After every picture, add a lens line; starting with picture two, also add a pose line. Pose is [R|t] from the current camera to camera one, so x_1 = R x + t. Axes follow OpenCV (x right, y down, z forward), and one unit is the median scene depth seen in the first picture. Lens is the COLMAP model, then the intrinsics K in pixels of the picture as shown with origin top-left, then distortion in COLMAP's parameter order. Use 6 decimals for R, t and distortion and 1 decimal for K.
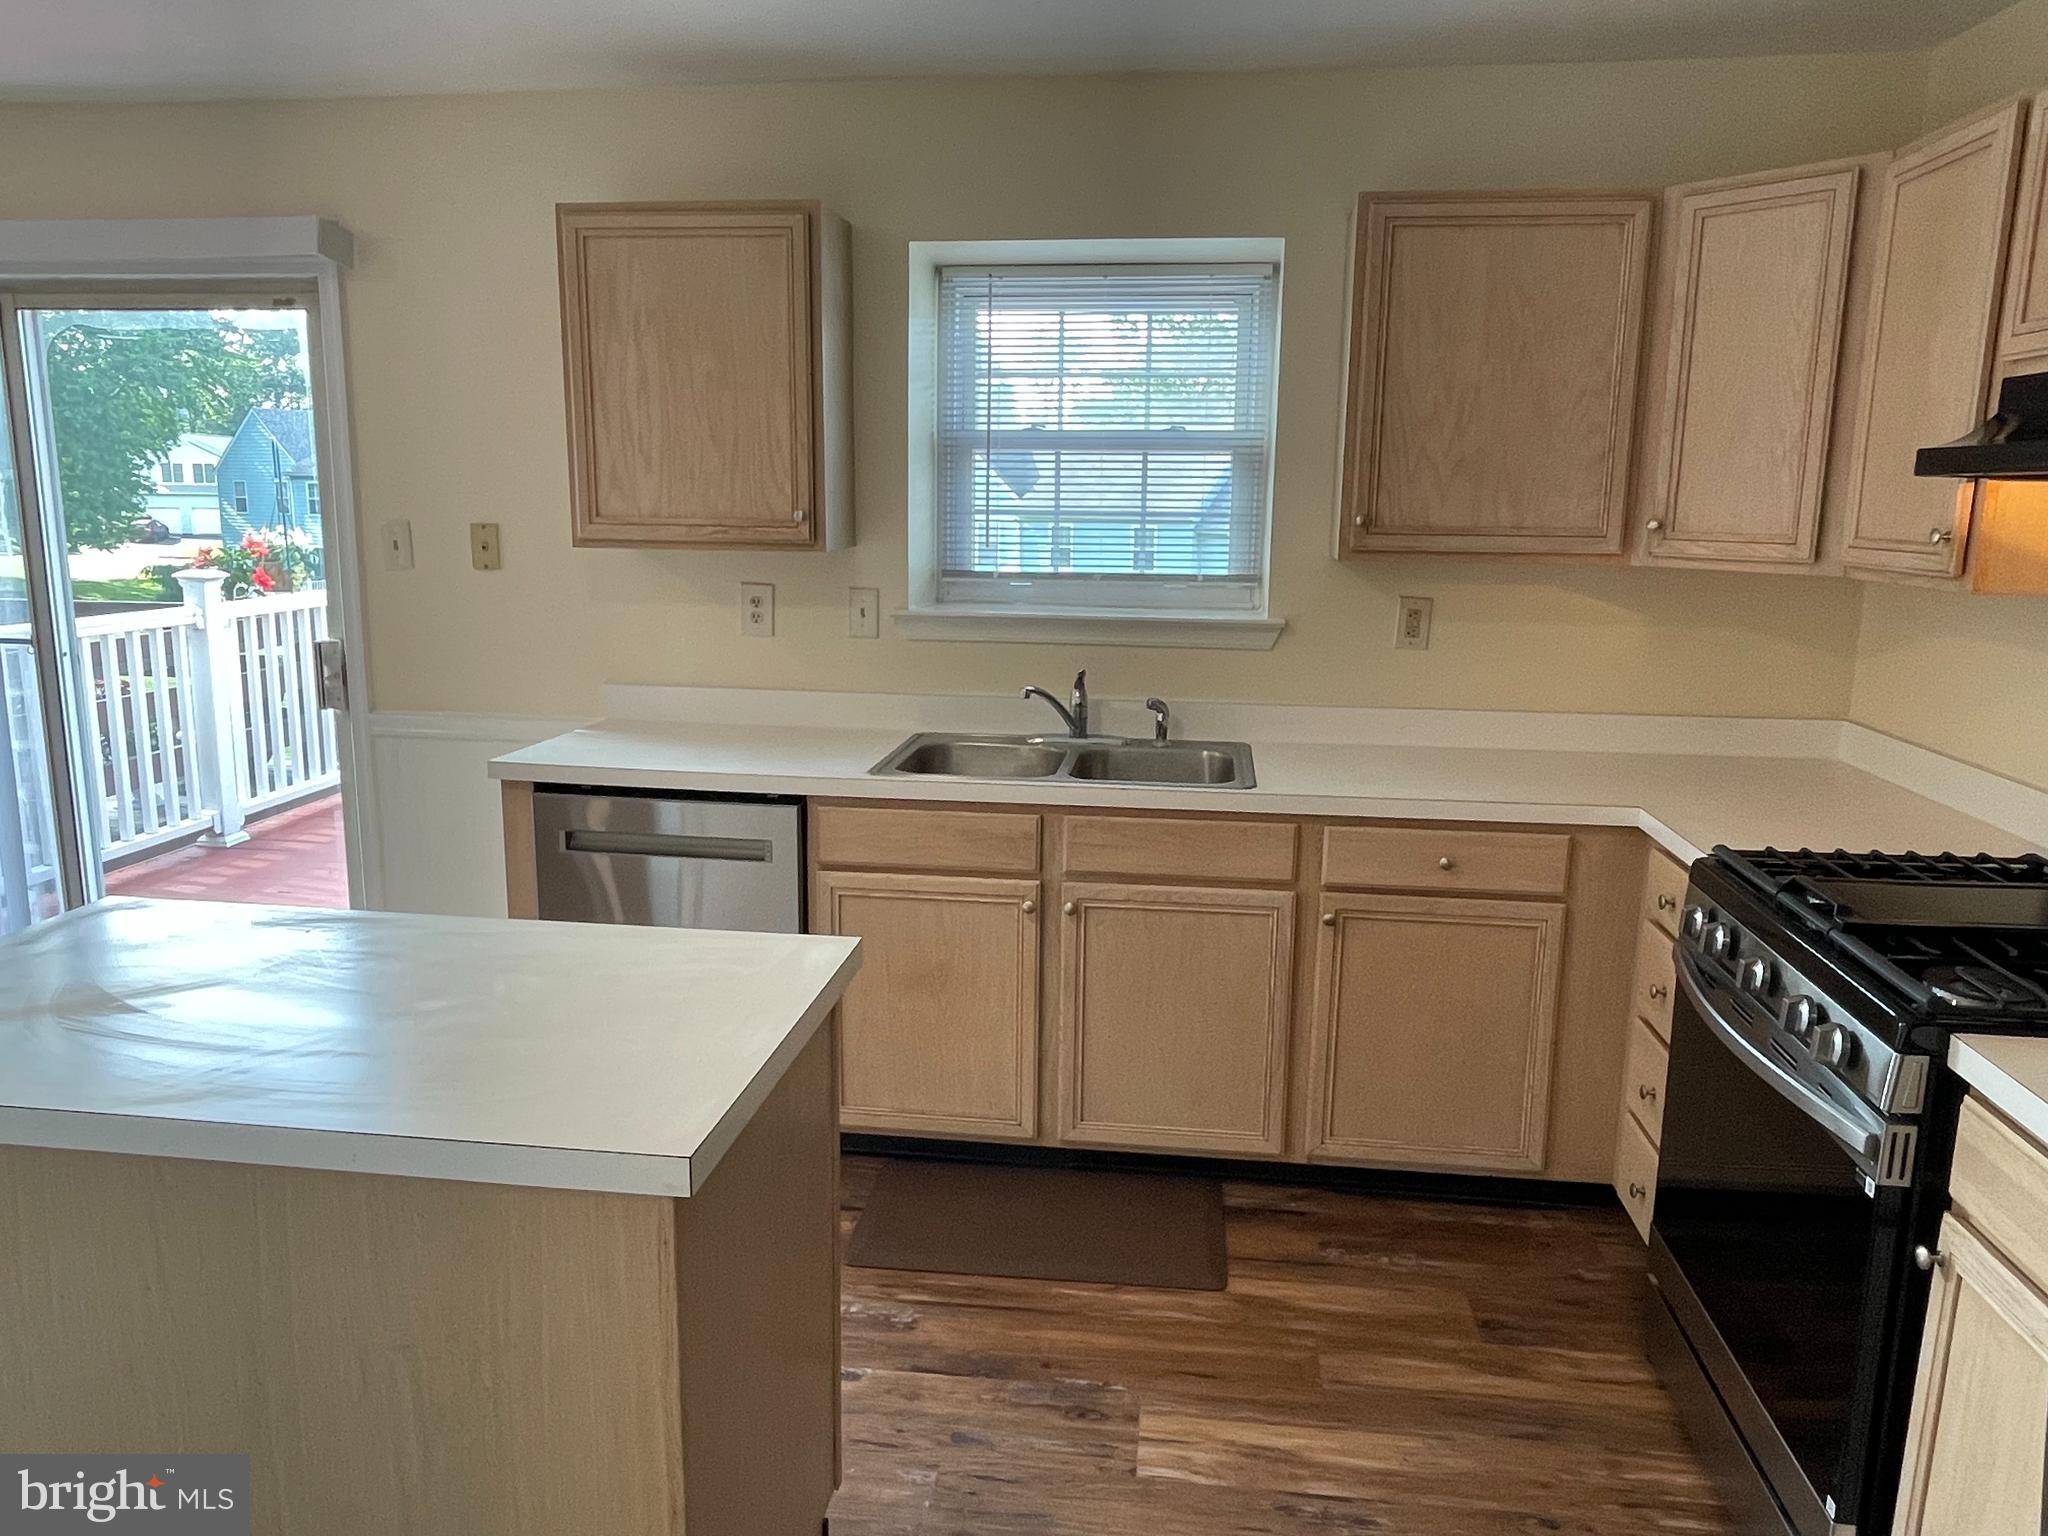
lens RADIAL K [[1432.0, 0, 1024.1], [0, 1432.0, 770.9], [0, 0, 1]] dist [0.020744, -0.030550]
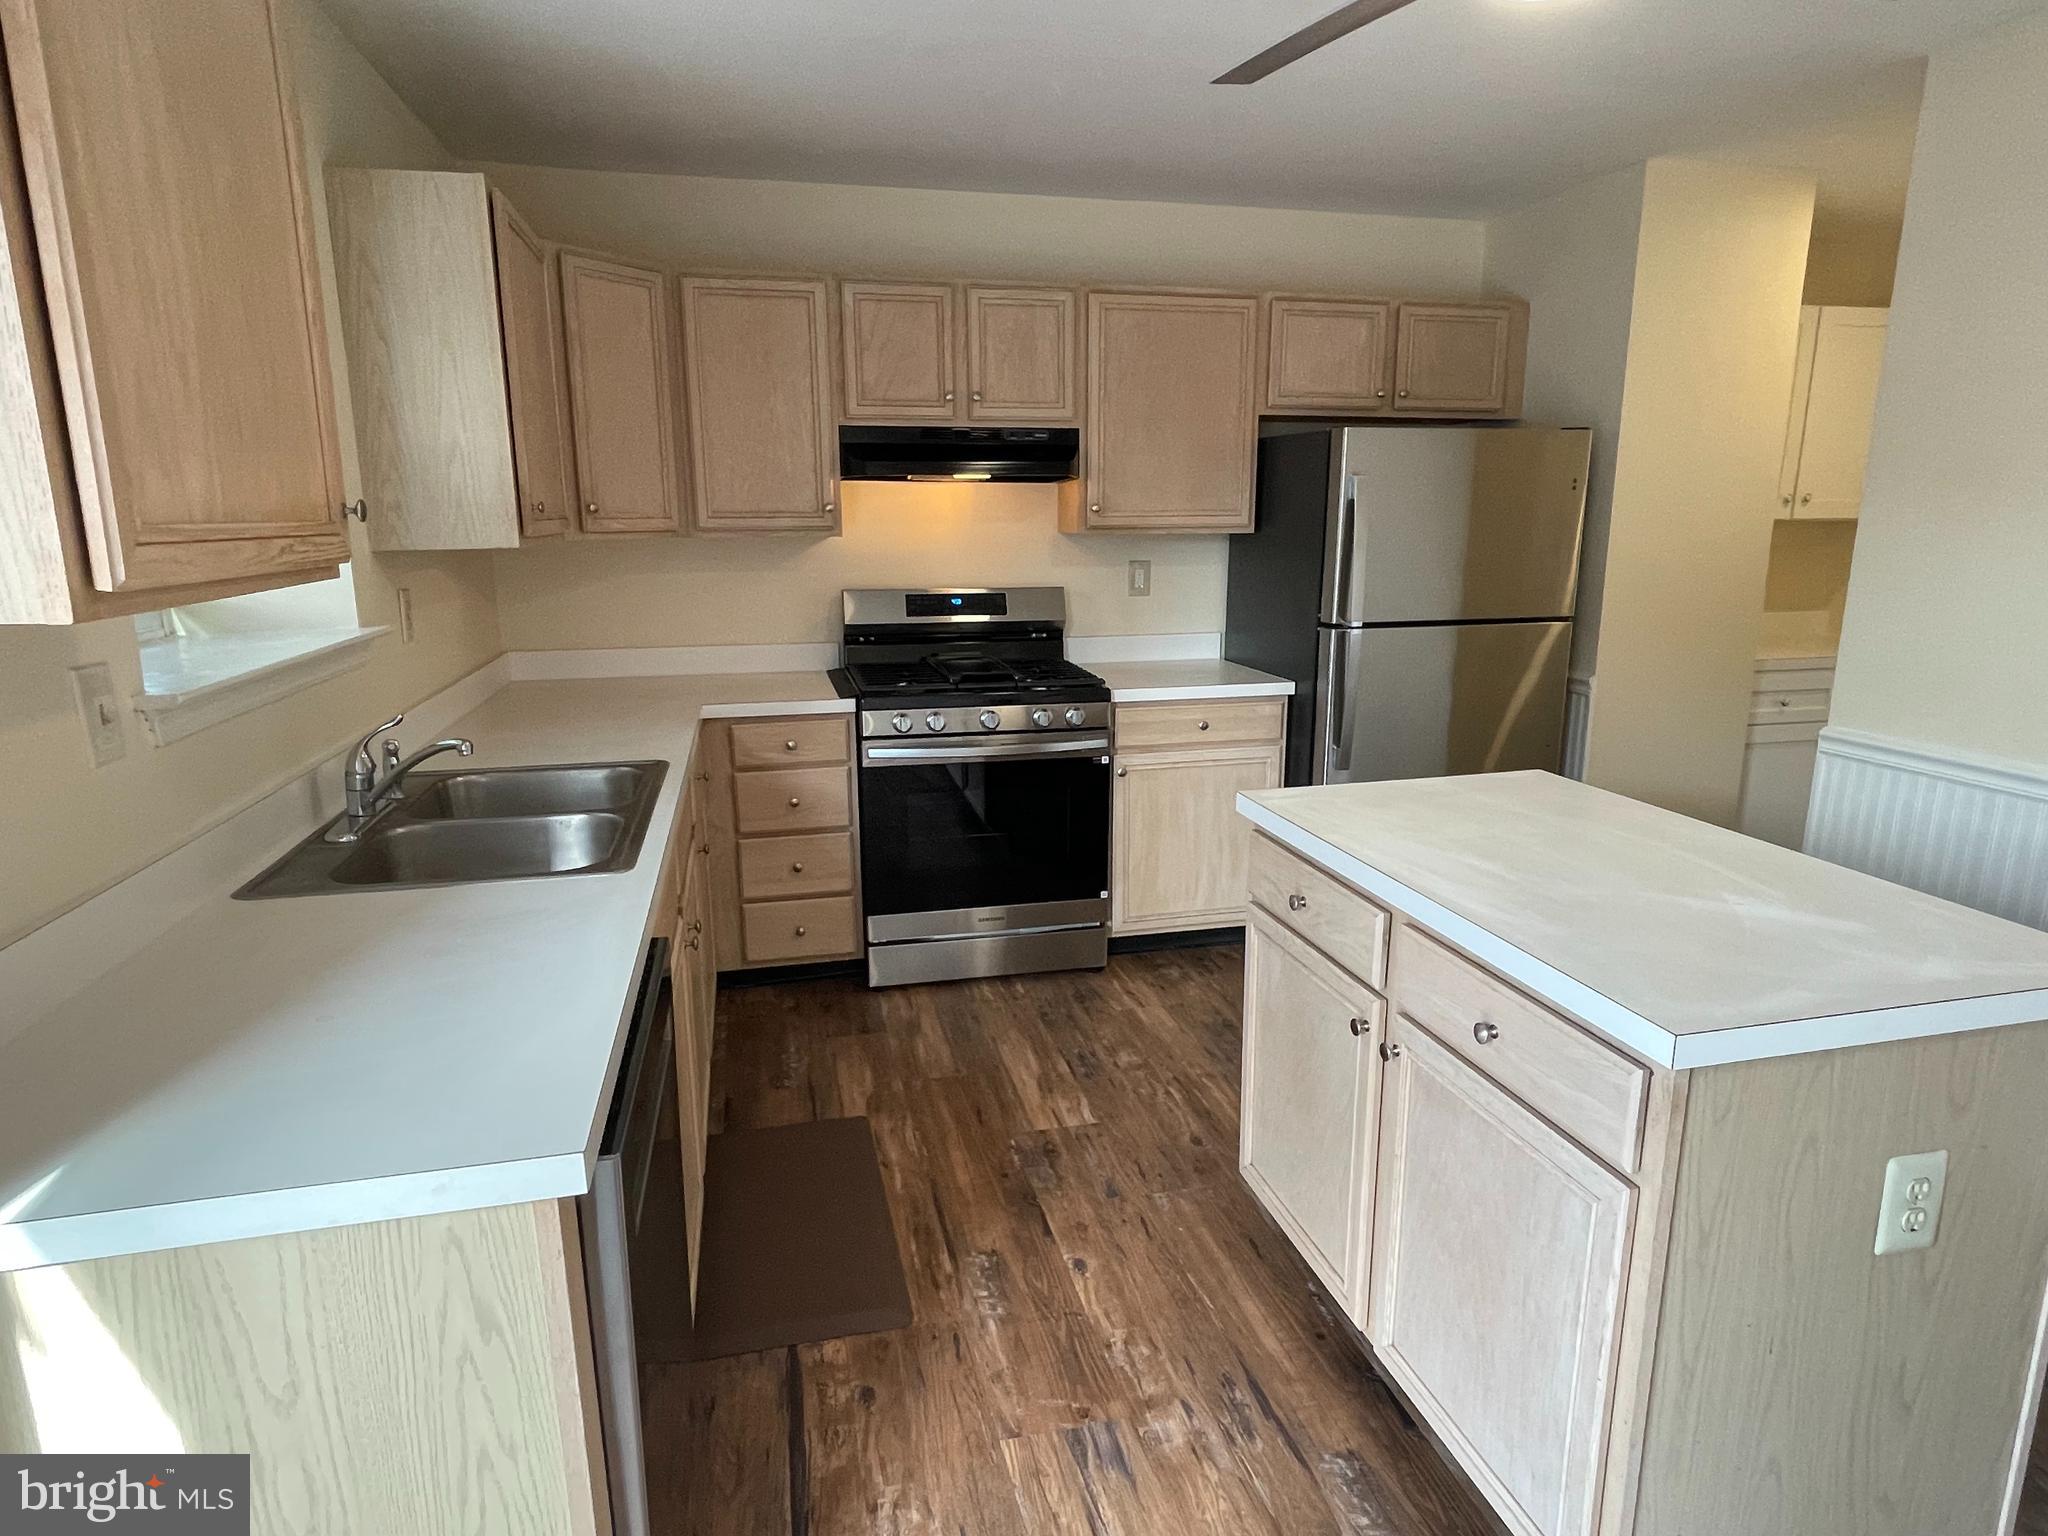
lens RADIAL K [[1173.4, 0, 1028.9], [0, 1173.4, 766.1], [0, 0, 1]] dist [0.005030, -0.004031]
pose [[-0.357647, -0.210920, 0.909726, -0.703589], [0.178521, 0.940753, 0.288297, -0.180434], [-0.916635, 0.265513, -0.298804, 0.981226]]
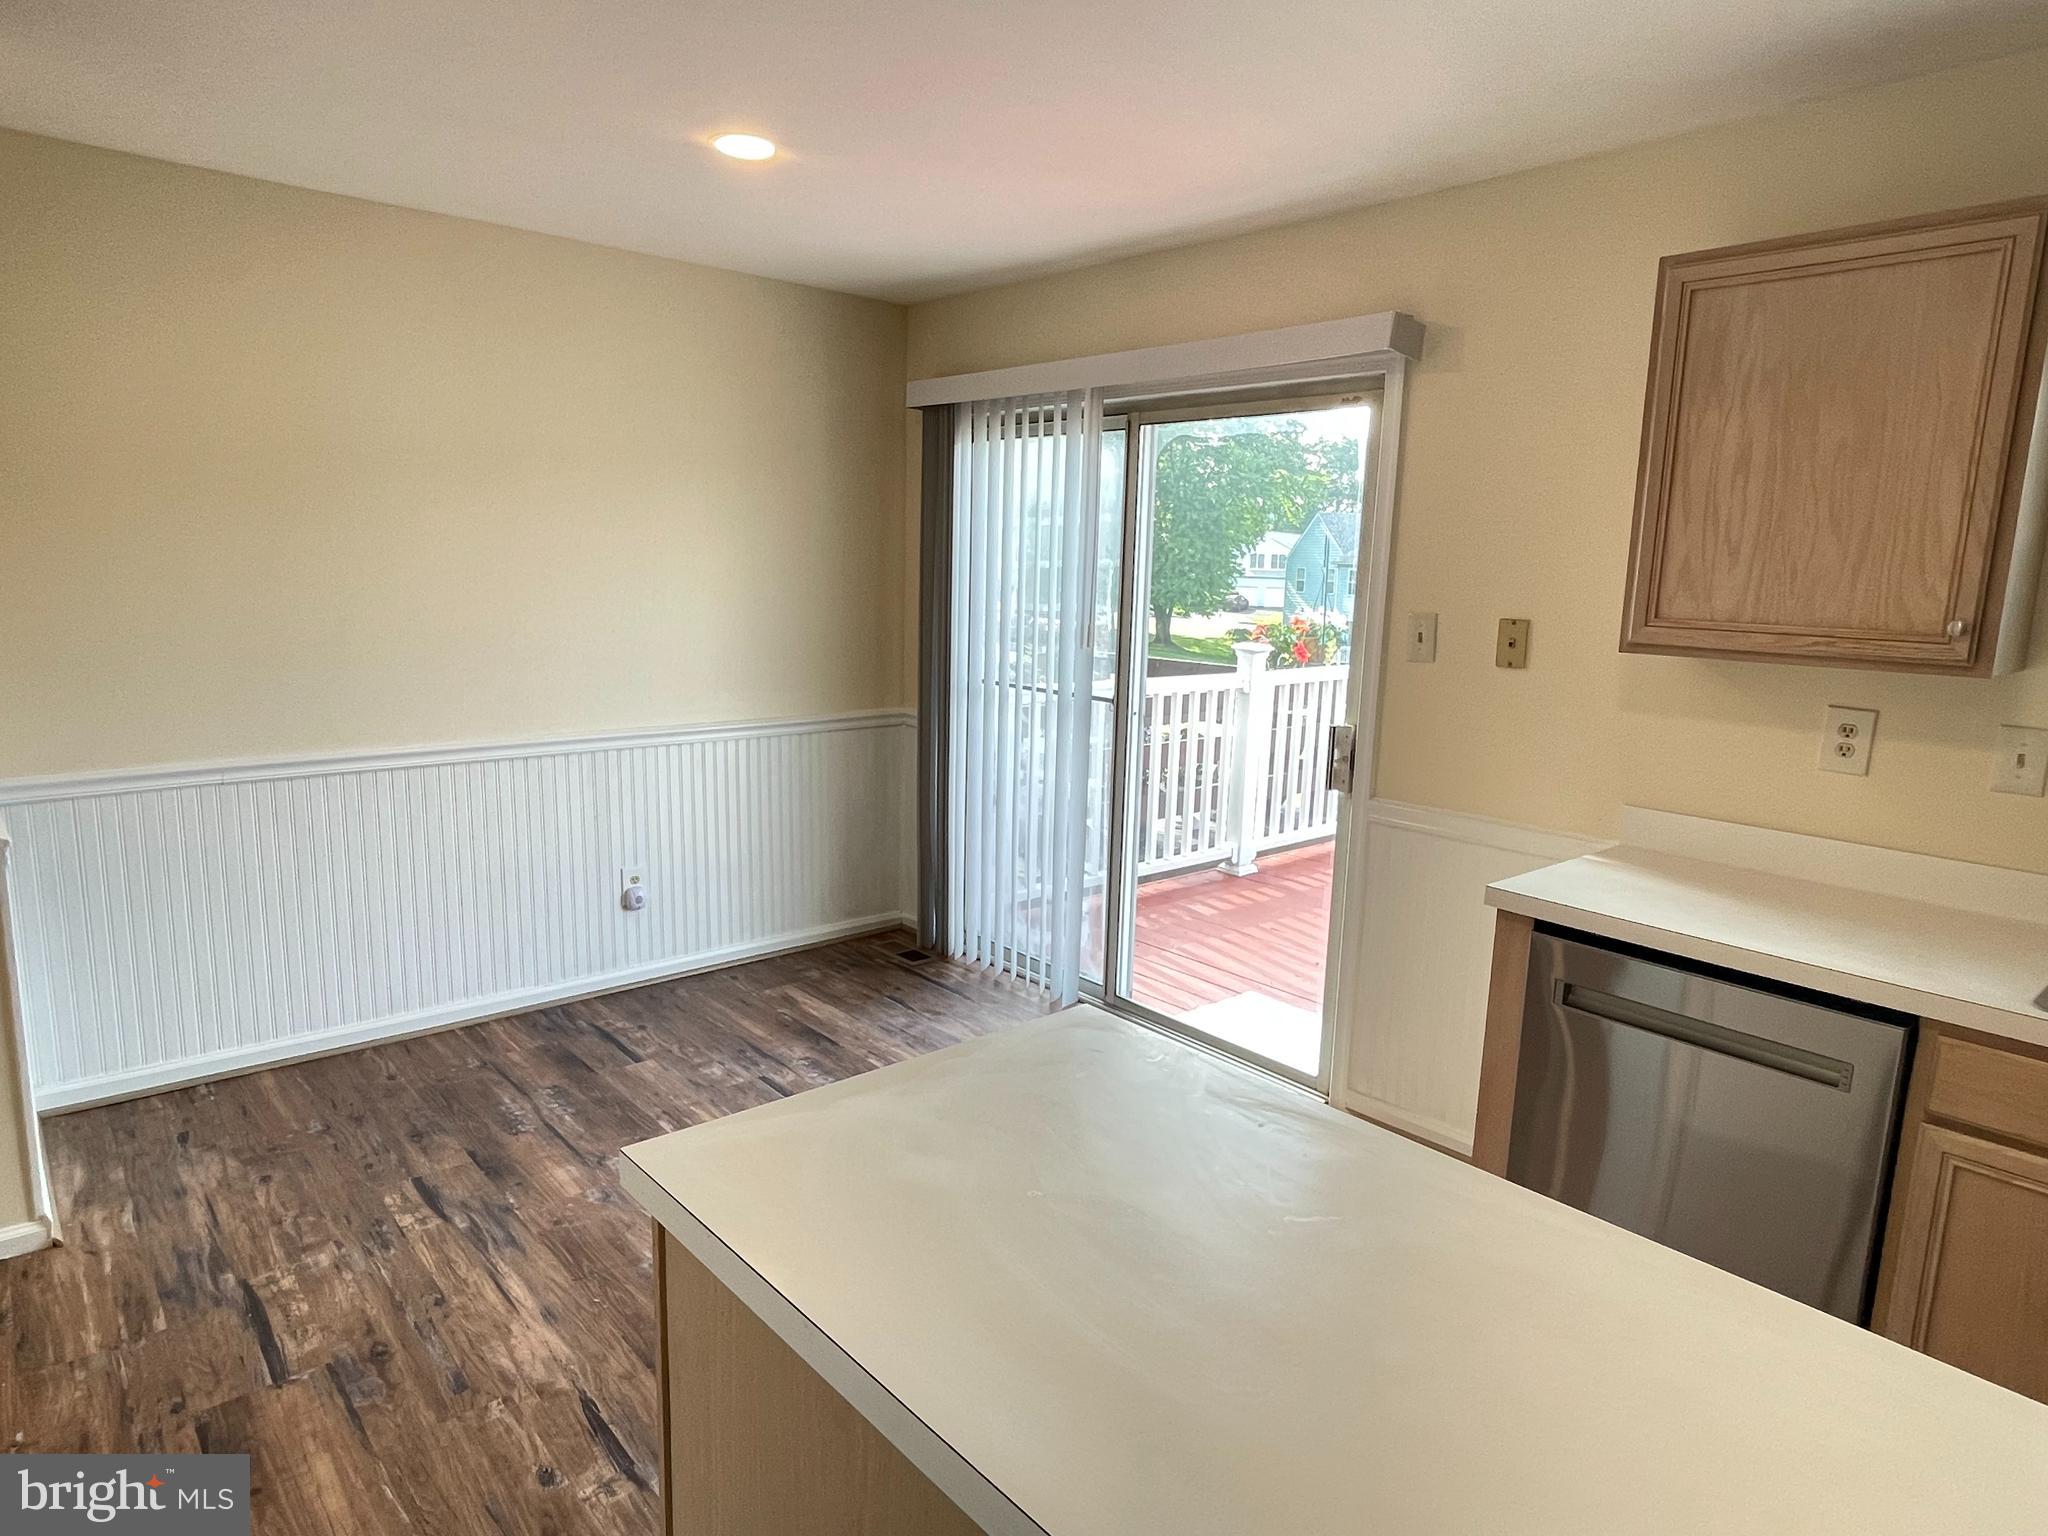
lens RADIAL K [[1210.0, 0, 1022.8], [0, 1210.0, 759.7], [0, 0, 1]] dist [-0.003027, -0.001692]
pose [[0.754765, 0.116729, -0.645527, -0.117014], [-0.144814, 0.989412, 0.009594, -0.050539], [0.639812, 0.086240, 0.763677, 0.238207]]
